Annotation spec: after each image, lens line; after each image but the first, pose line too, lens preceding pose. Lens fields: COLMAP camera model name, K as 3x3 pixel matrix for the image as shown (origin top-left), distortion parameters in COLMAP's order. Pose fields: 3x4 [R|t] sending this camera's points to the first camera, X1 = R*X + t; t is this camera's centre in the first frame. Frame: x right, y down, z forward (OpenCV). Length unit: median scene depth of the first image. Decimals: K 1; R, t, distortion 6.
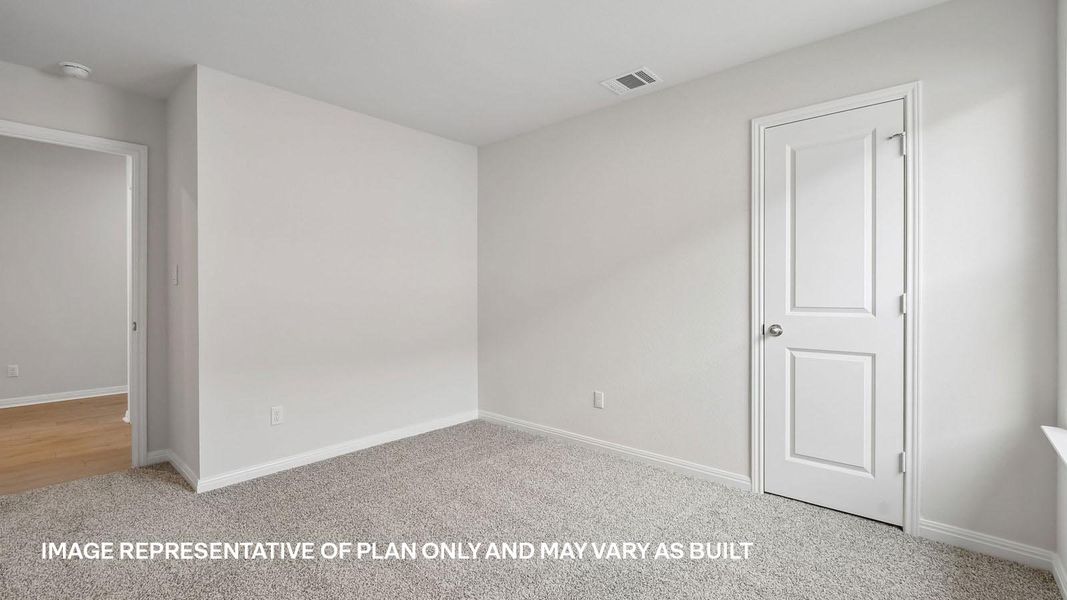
lens RADIAL K [[468.8, 0, 533.5], [0, 468.8, 300.0], [0, 0, 1]] dist [0.000216, -0.000192]
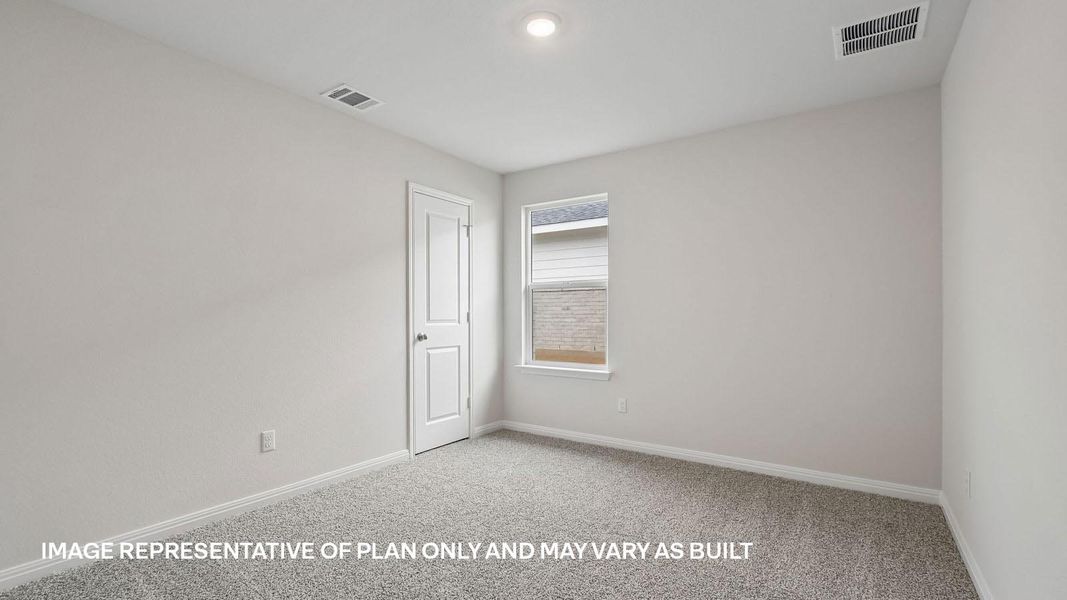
lens RADIAL K [[474.1, 0, 534.0], [0, 474.1, 320.6], [0, 0, 1]] dist [0.000529, -0.000008]
pose [[-0.123632, -0.008132, 0.992295, -0.989461], [0.017571, 0.999792, 0.010383, 0.007191], [-0.992173, 0.018719, -0.123463, 0.870584]]
